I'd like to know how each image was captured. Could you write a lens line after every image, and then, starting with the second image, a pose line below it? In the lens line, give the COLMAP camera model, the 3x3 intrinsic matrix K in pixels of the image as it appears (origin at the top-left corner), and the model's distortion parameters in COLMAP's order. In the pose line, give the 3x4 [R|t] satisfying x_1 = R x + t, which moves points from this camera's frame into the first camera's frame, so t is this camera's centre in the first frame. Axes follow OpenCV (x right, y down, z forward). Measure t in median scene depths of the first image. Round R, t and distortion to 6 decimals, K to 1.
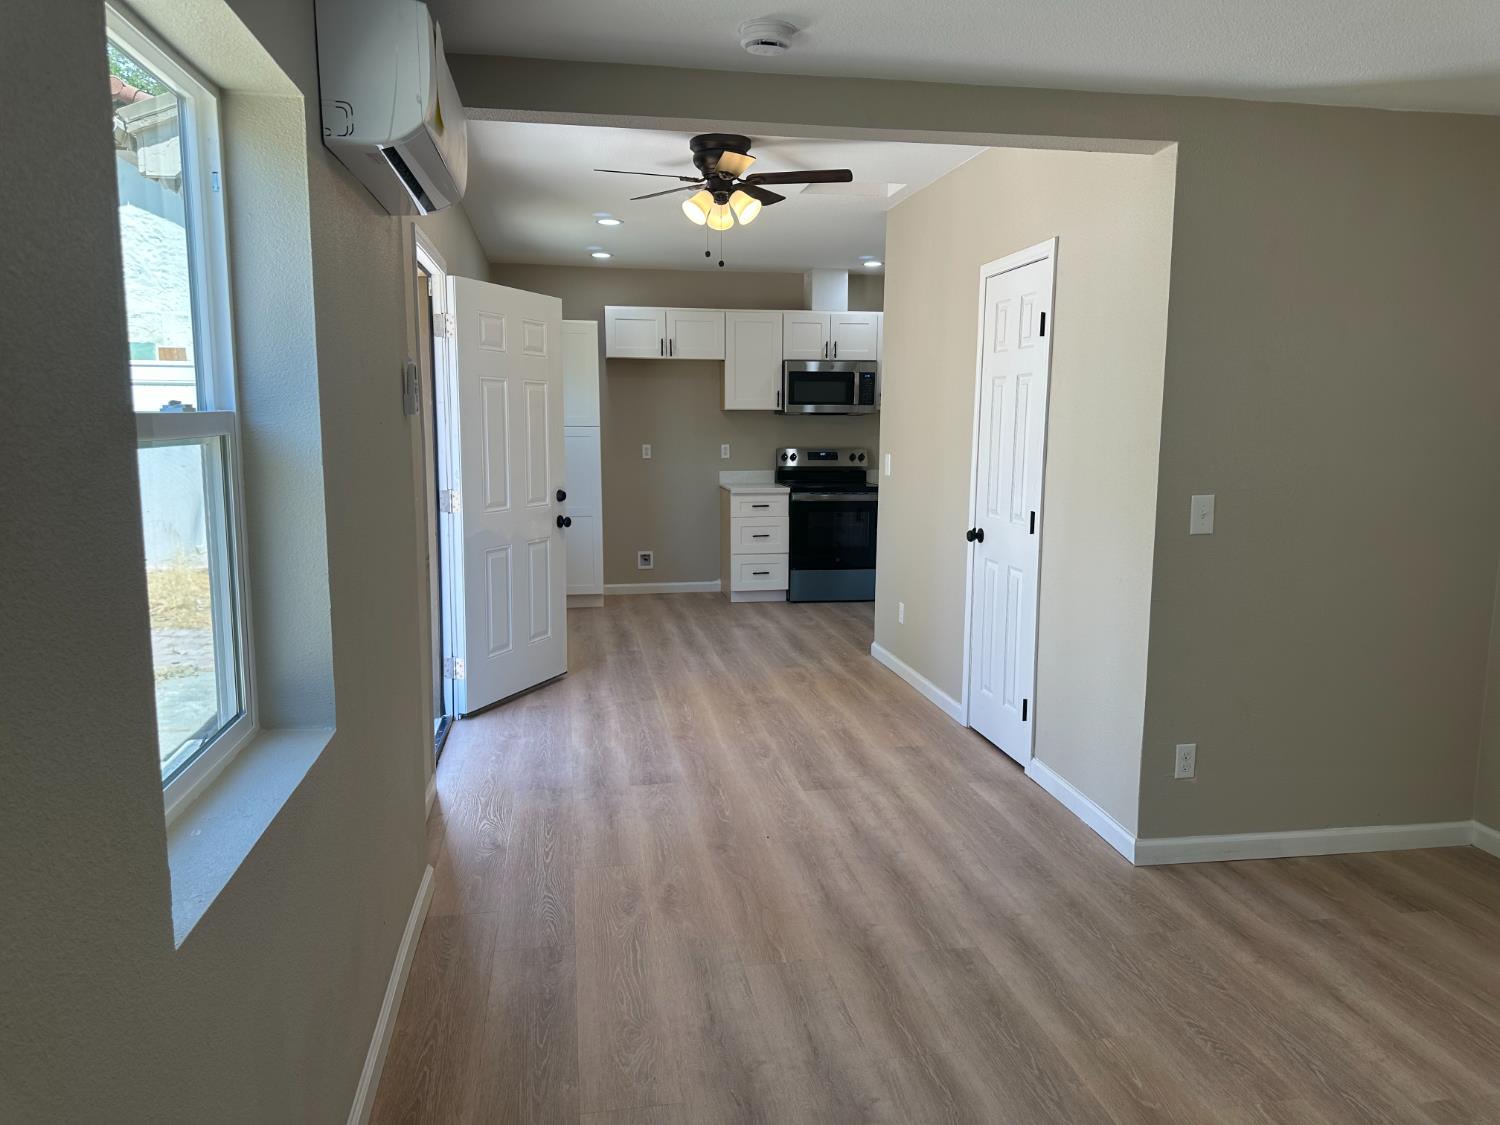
lens RADIAL K [[1057.8, 0, 750.5], [0, 1057.8, 556.7], [0, 0, 1]] dist [0.089390, -0.127547]
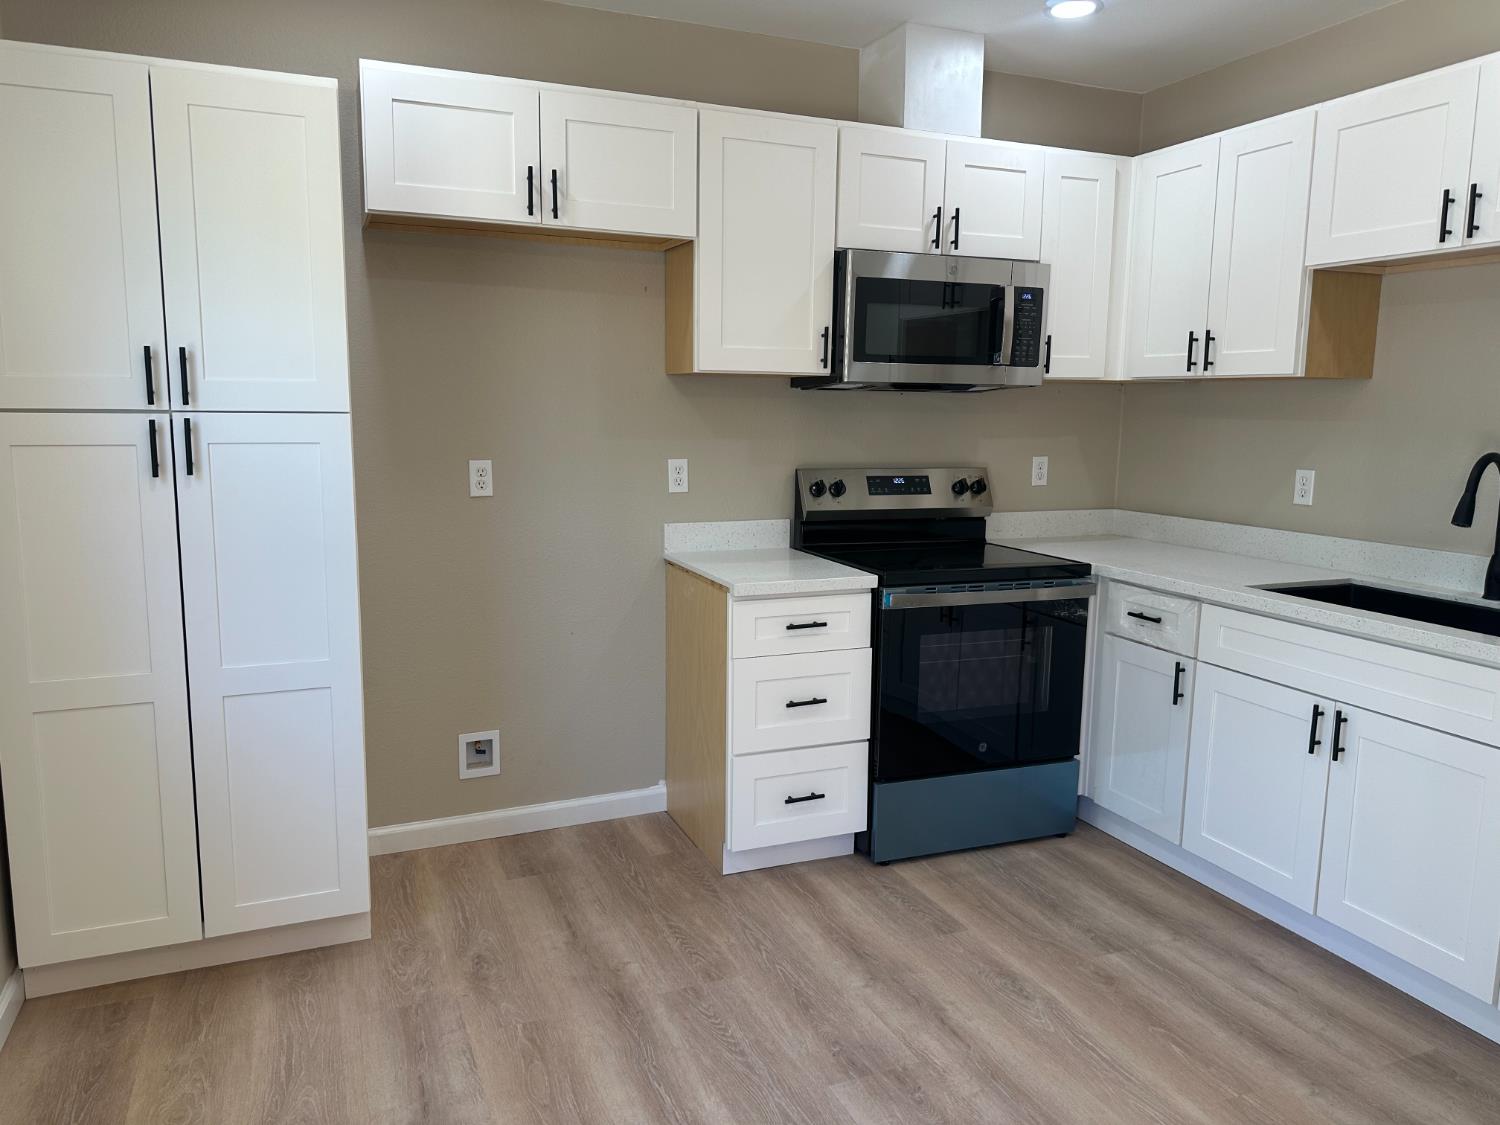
lens RADIAL K [[1095.8, 0, 717.8], [0, 1095.8, 560.4], [0, 0, 1]] dist [0.001734, 0.491230]
pose [[0.971967, -0.013571, 0.234727, -0.020969], [0.007608, 0.999625, 0.026292, -0.015123], [-0.234996, -0.023769, 0.971706, 0.115317]]
